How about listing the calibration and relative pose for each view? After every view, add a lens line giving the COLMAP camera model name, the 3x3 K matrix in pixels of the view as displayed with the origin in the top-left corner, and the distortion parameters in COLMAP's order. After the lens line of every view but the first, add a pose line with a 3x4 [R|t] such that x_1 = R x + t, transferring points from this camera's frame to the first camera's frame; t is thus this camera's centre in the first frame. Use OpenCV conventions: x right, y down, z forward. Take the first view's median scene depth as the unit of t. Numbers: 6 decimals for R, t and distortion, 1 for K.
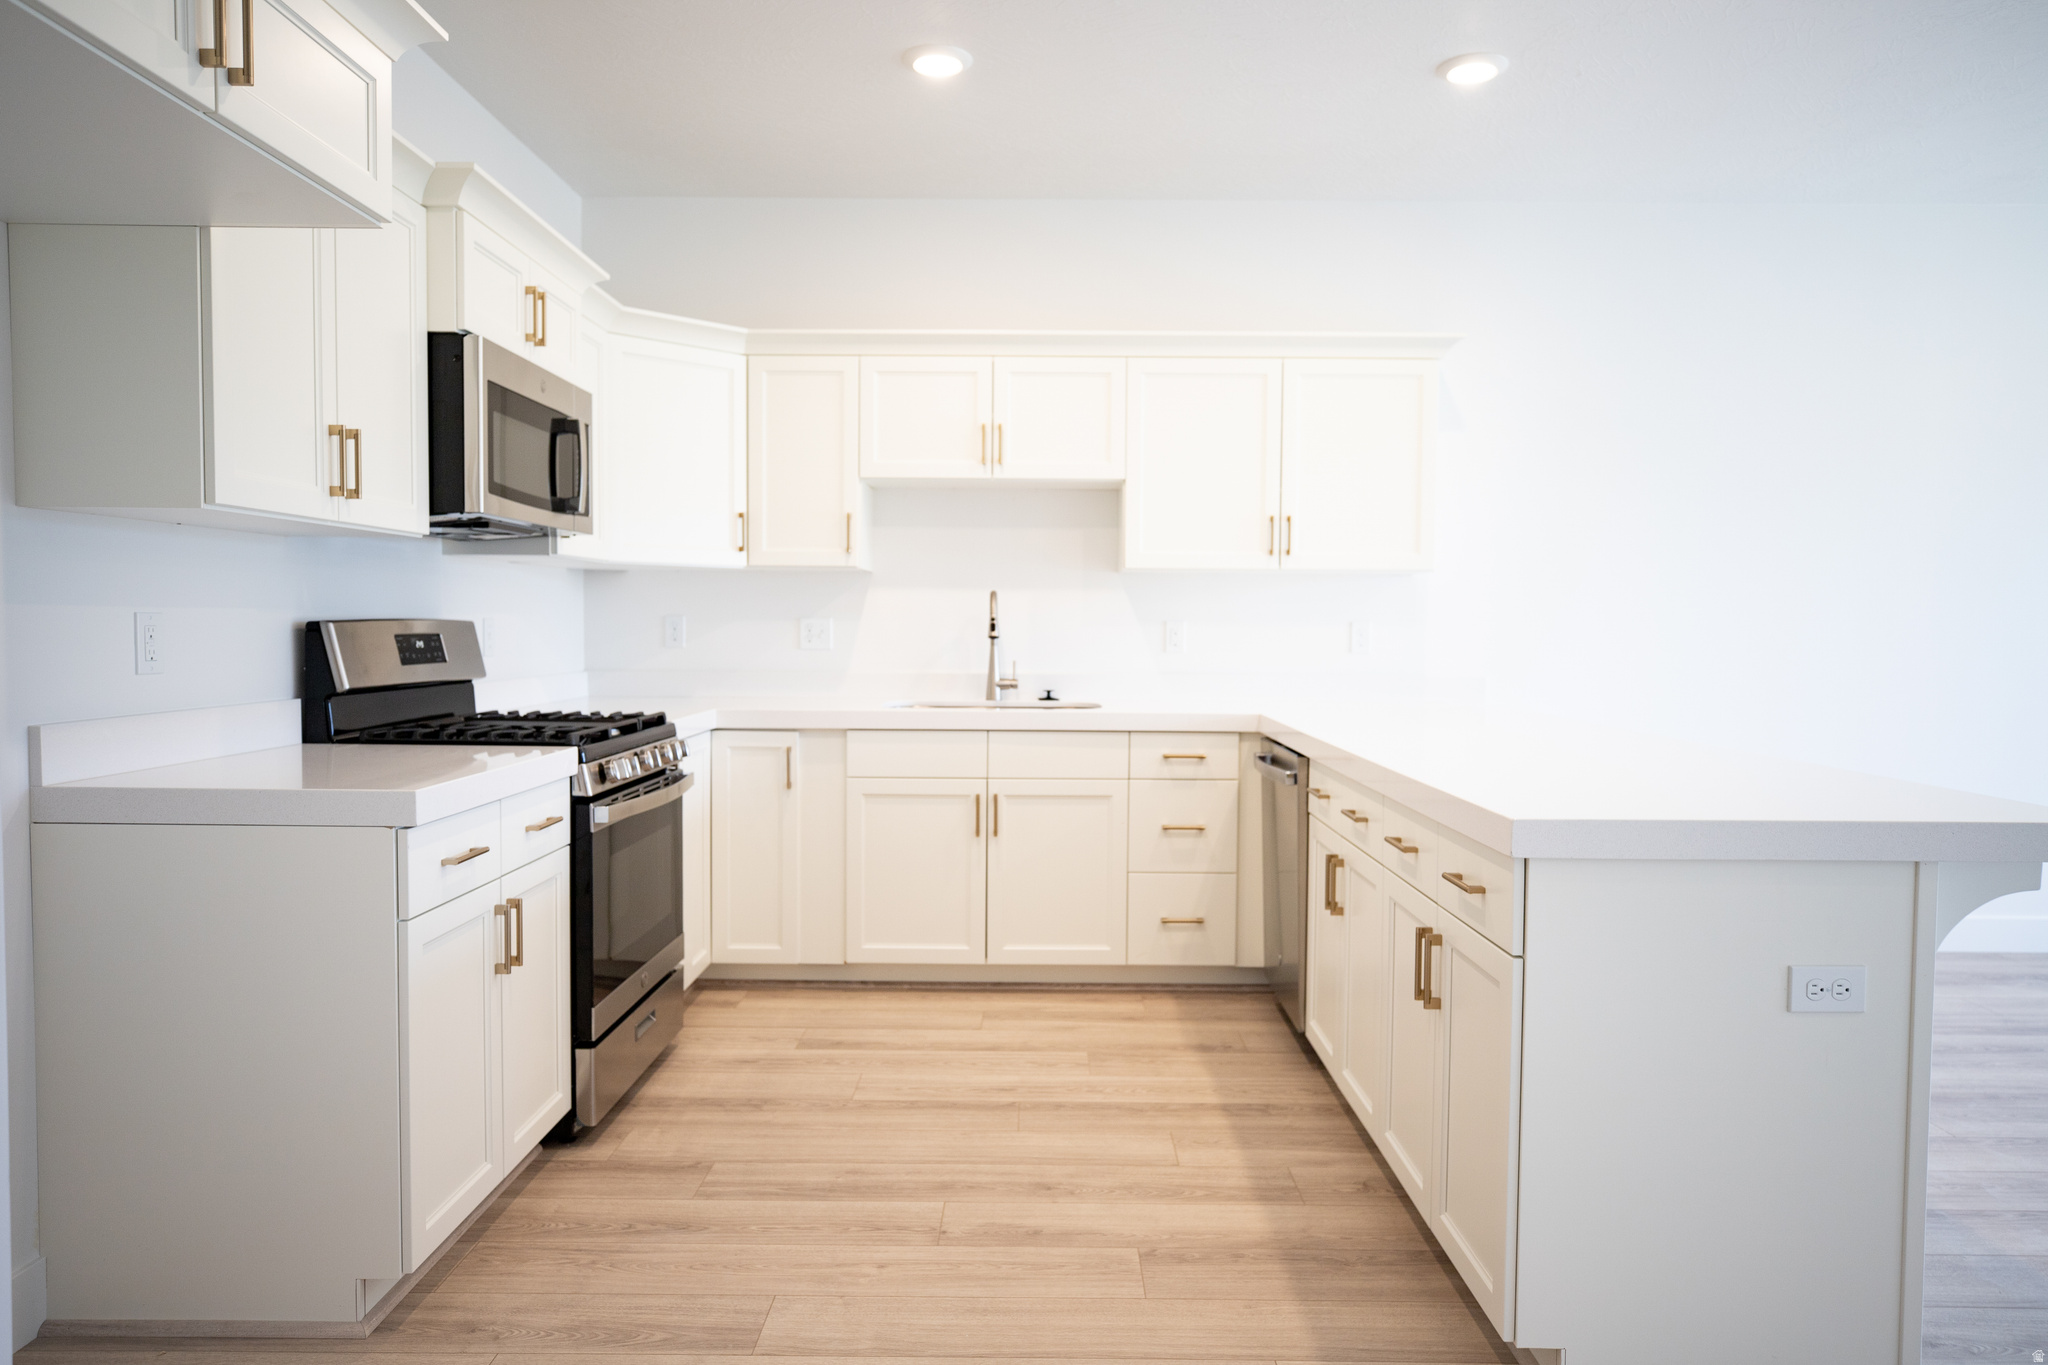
lens RADIAL K [[1306.9, 0, 1024.0], [0, 1306.9, 682.5], [0, 0, 1]] dist [-0.007619, 0.001391]
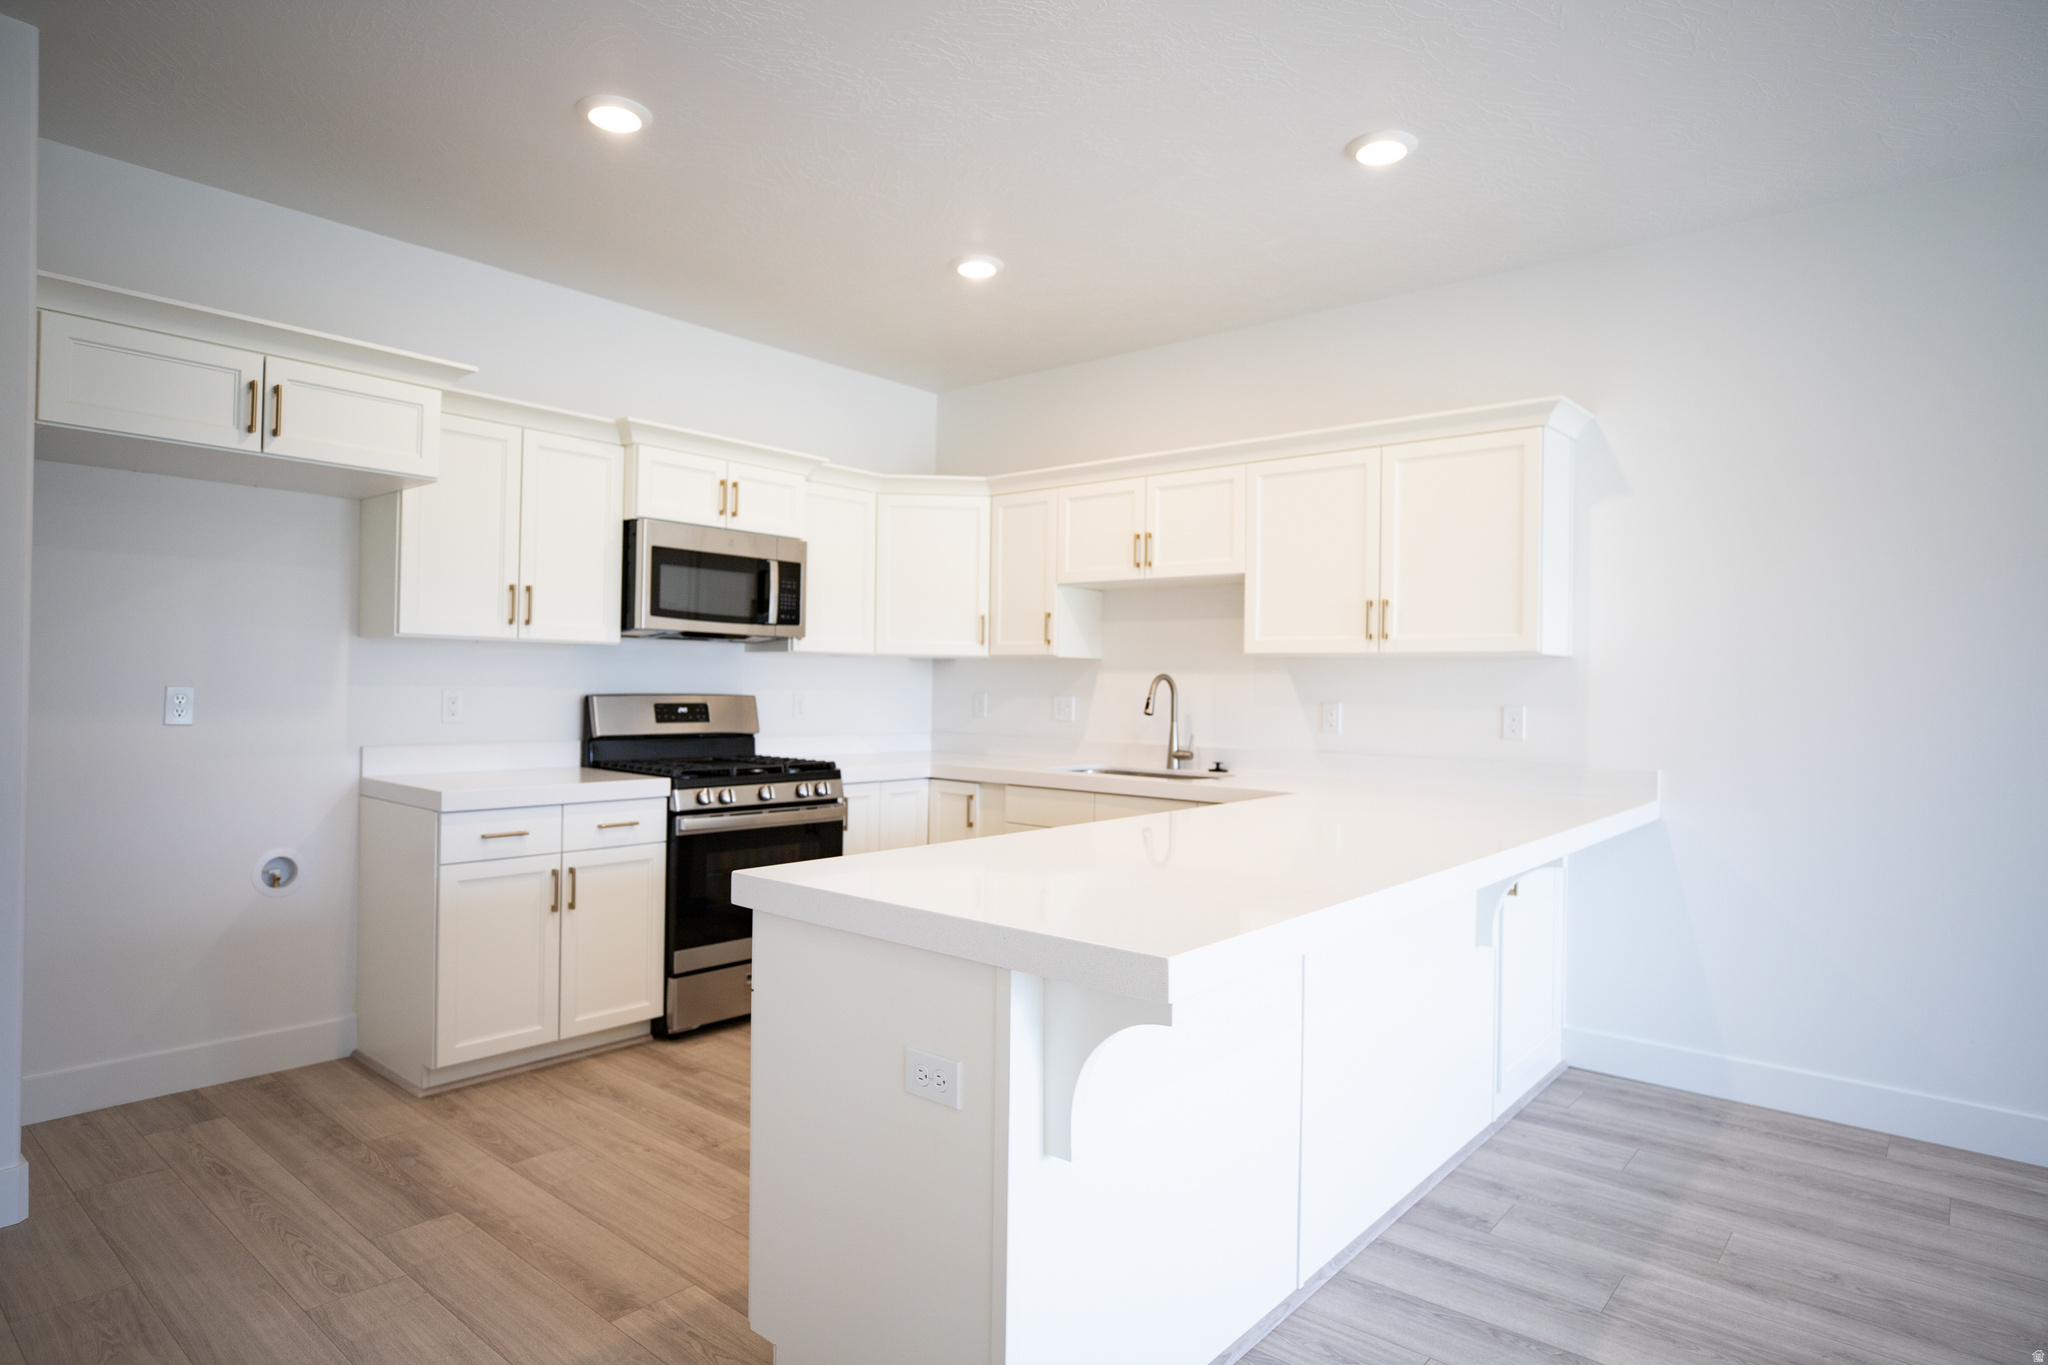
lens RADIAL K [[1126.8, 0, 1024.0], [0, 1126.8, 682.5], [0, 0, 1]] dist [-0.019849, -0.000229]
pose [[0.768103, 0.003867, -0.640314, 0.659930], [-0.040635, 0.998261, -0.042716, -0.018917], [0.639035, 0.058829, 0.766925, 0.194202]]
